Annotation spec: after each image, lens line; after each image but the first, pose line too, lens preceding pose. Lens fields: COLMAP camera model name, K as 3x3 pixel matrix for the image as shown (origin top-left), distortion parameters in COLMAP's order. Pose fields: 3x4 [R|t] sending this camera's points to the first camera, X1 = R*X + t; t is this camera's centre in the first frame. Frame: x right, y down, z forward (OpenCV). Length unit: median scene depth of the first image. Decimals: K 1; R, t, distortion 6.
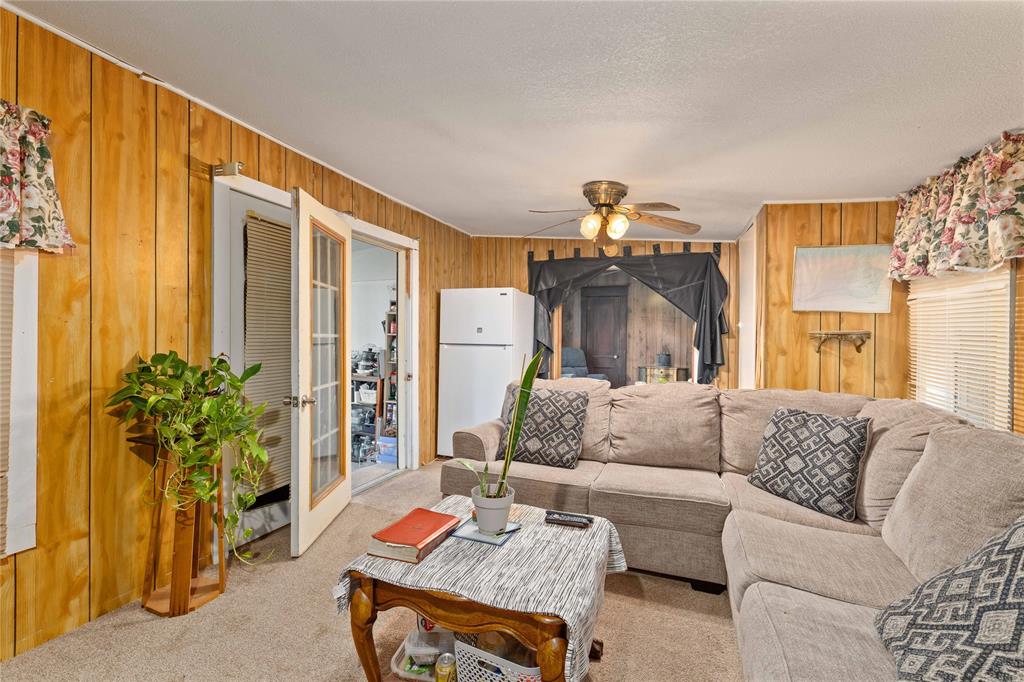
lens RADIAL K [[448.8, 0, 512.4], [0, 448.8, 339.3], [0, 0, 1]] dist [-0.001093, -0.000095]
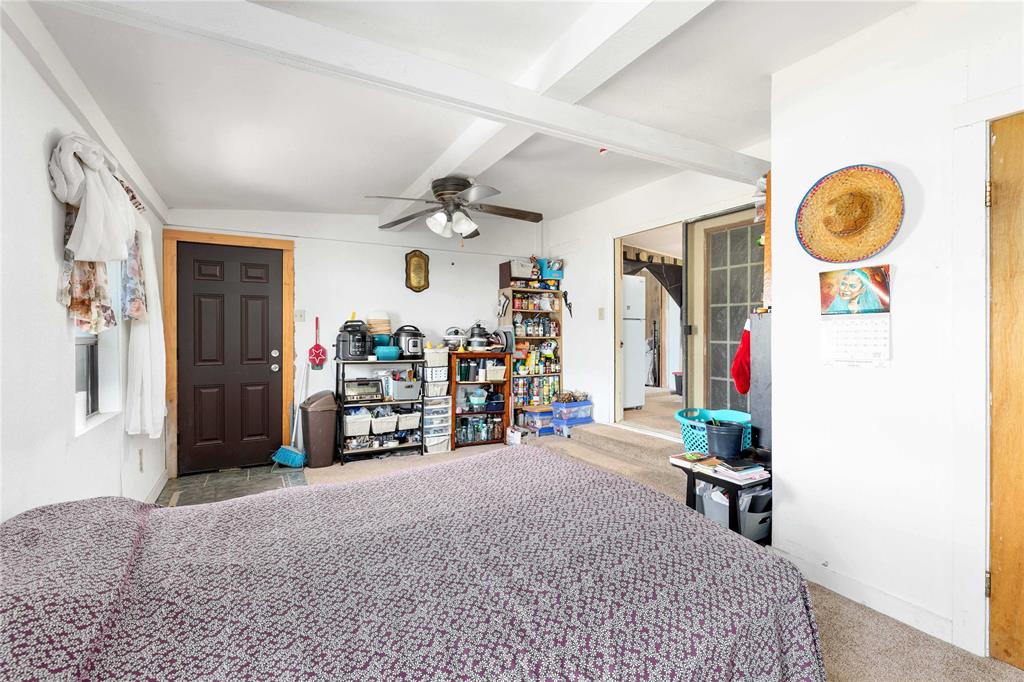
lens RADIAL K [[448.8, 0, 511.1], [0, 448.8, 338.2], [0, 0, 1]] dist [-0.001093, -0.000095]
pose [[0.648573, -0.012606, 0.761048, -1.098481], [0.009201, 0.999920, 0.008721, 0.046443], [-0.761097, 0.001346, 0.648636, 0.361293]]
